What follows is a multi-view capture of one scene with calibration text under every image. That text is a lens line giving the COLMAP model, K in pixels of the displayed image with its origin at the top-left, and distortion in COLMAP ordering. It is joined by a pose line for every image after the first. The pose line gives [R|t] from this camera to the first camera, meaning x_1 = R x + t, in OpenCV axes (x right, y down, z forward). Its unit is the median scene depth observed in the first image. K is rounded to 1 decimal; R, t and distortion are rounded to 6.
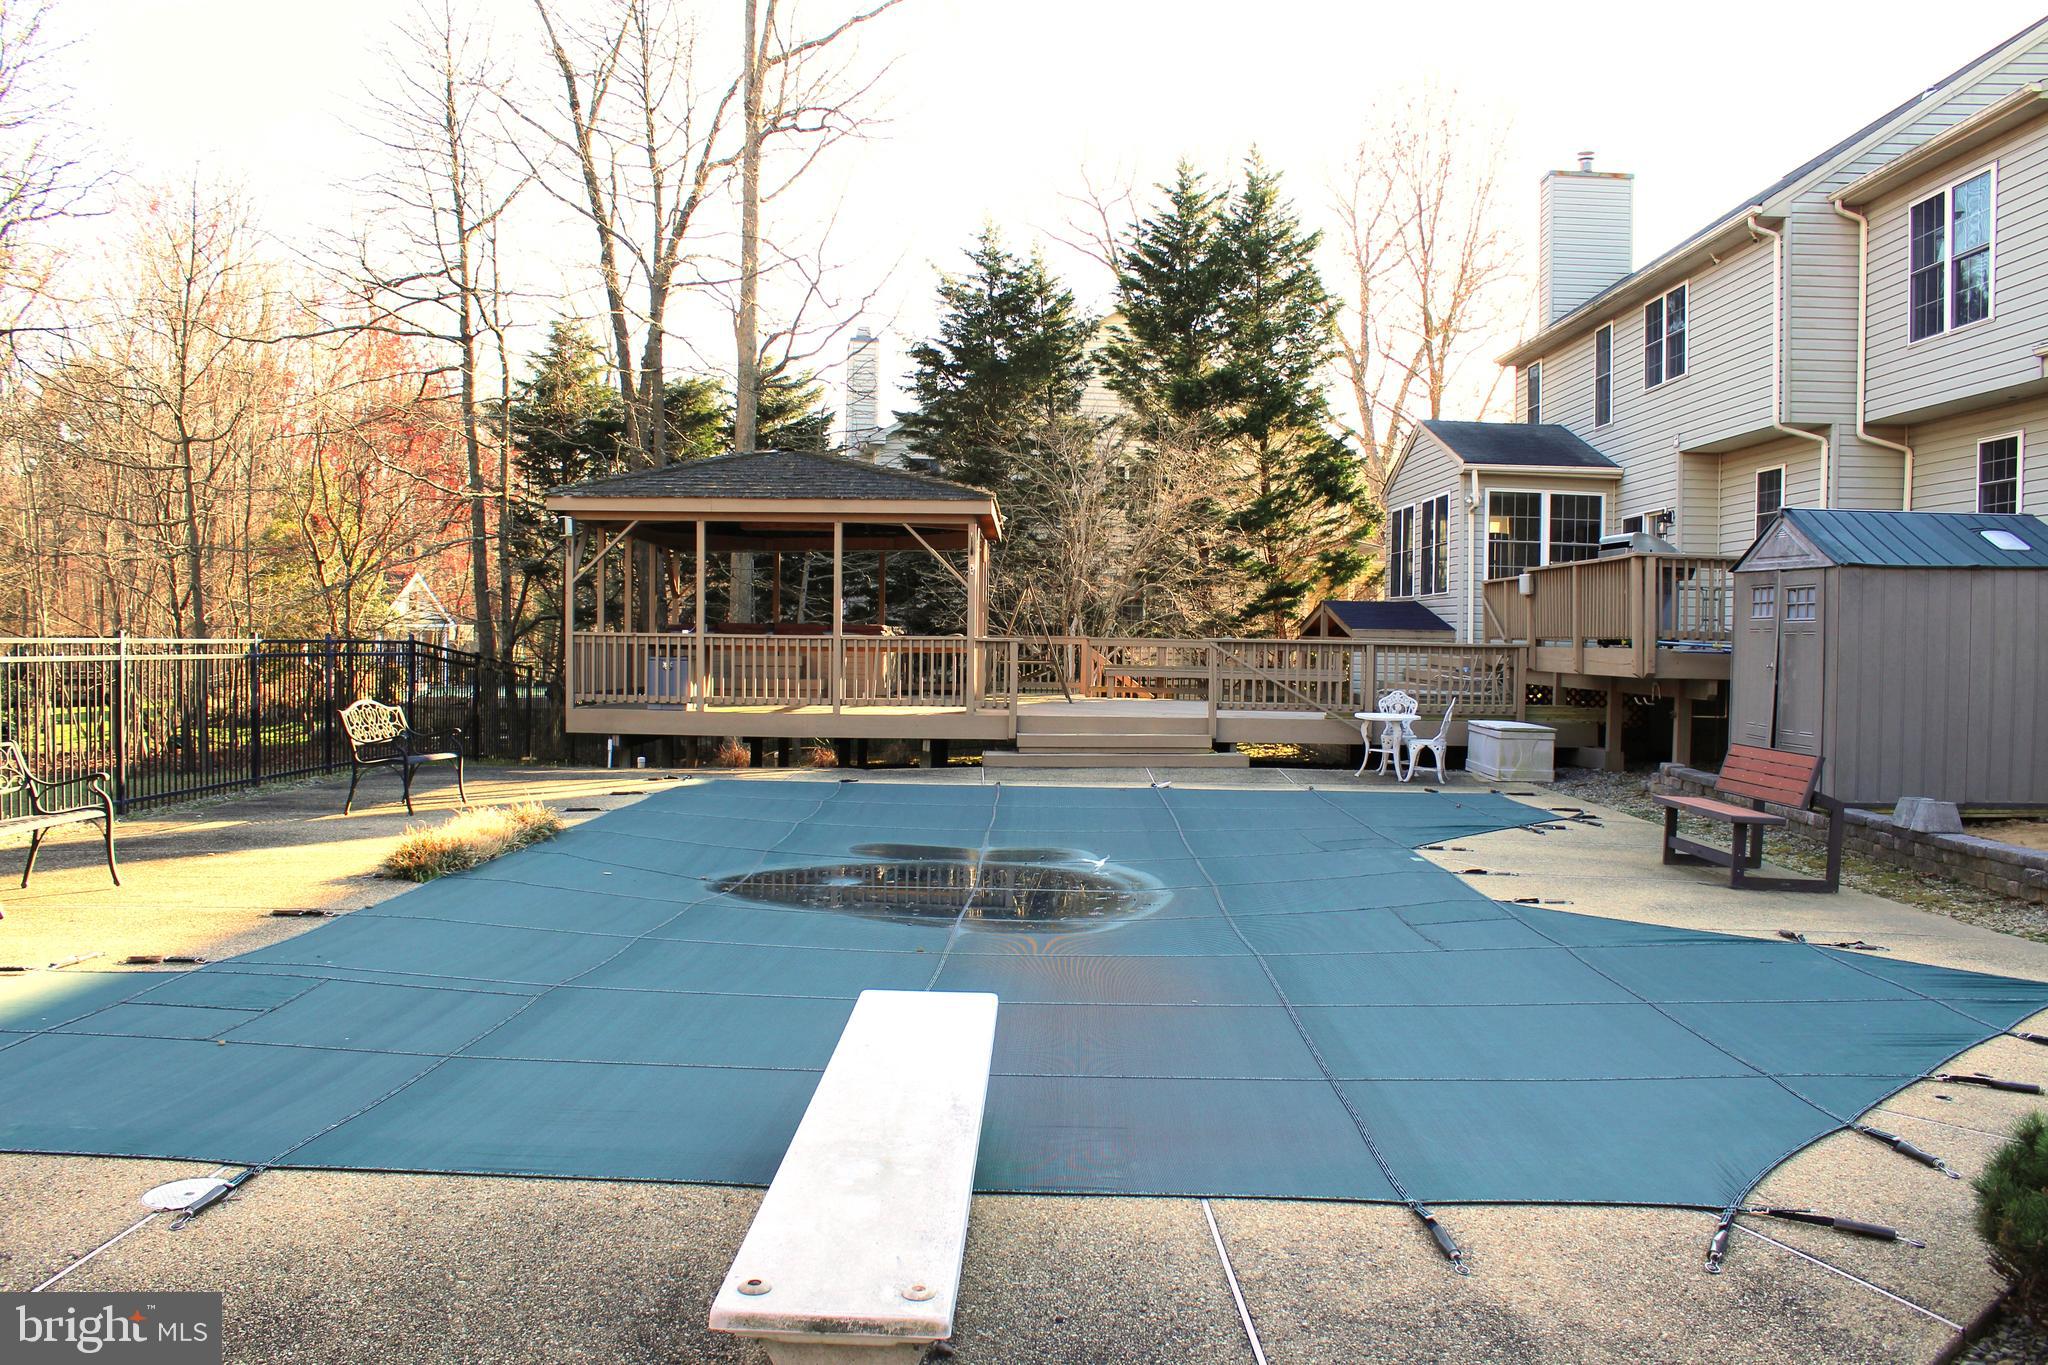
lens RADIAL K [[1705.1, 0, 1021.8], [0, 1705.1, 694.7], [0, 0, 1]] dist [-0.117064, 0.060866]
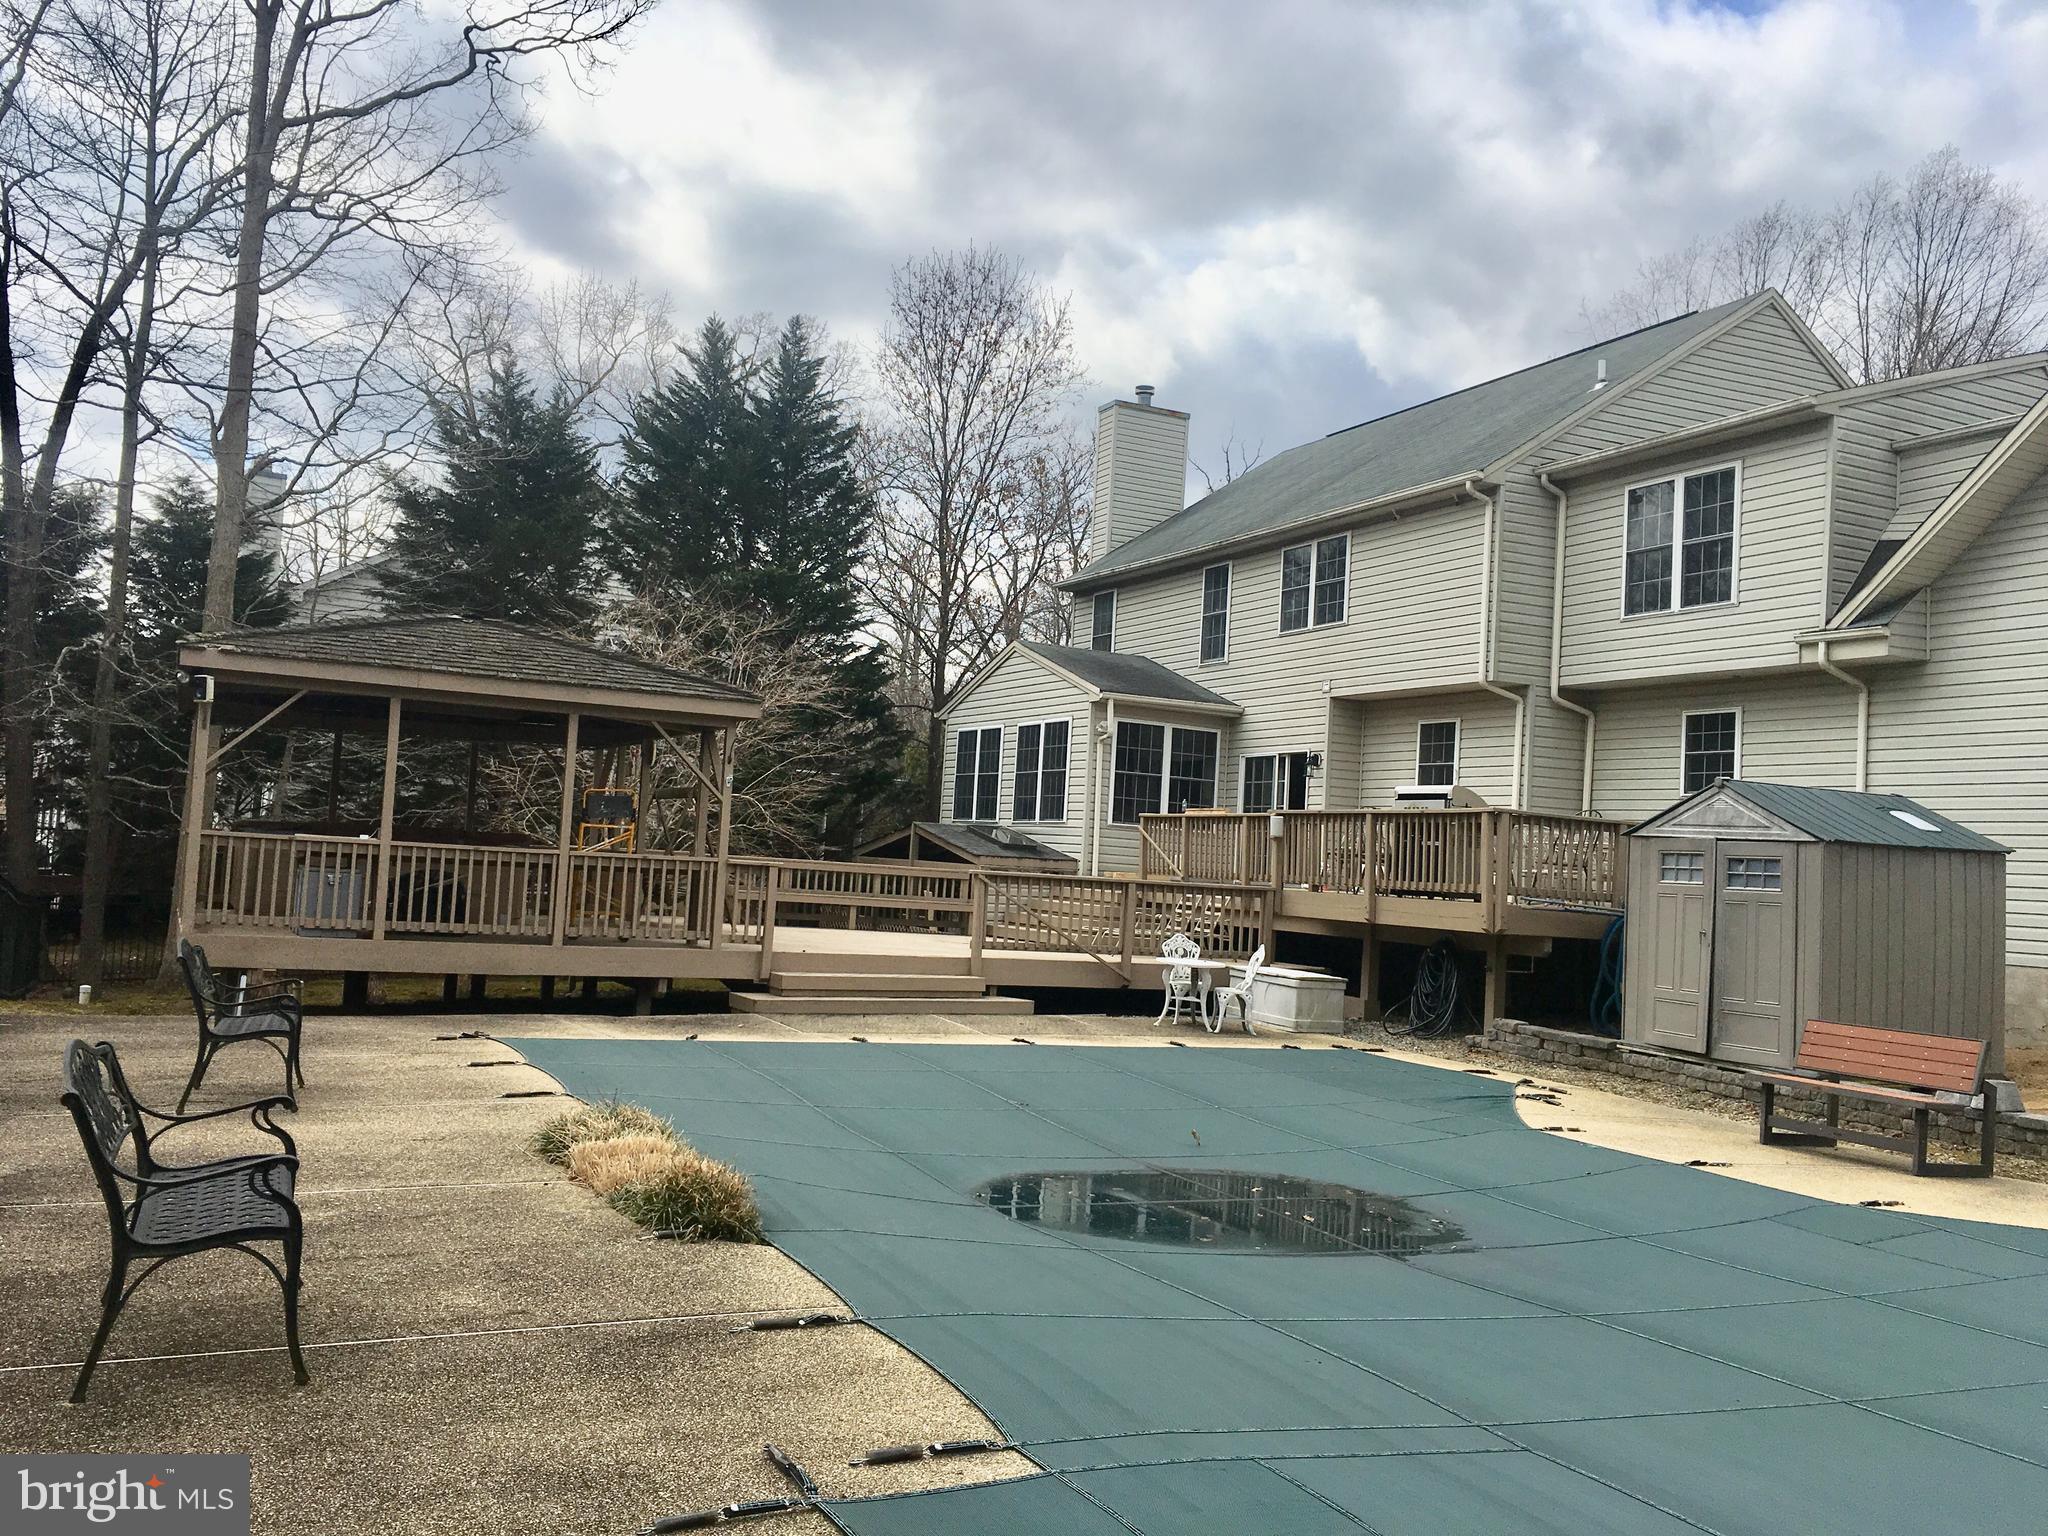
lens RADIAL K [[1760.7, 0, 1017.3], [0, 1760.7, 757.3], [0, 0, 1]] dist [0.035566, 0.006748]
pose [[0.903091, 0.064501, 0.424577, -0.271204], [-0.030175, 0.995744, -0.087087, -0.011590], [-0.428387, 0.065836, 0.901194, 0.139255]]
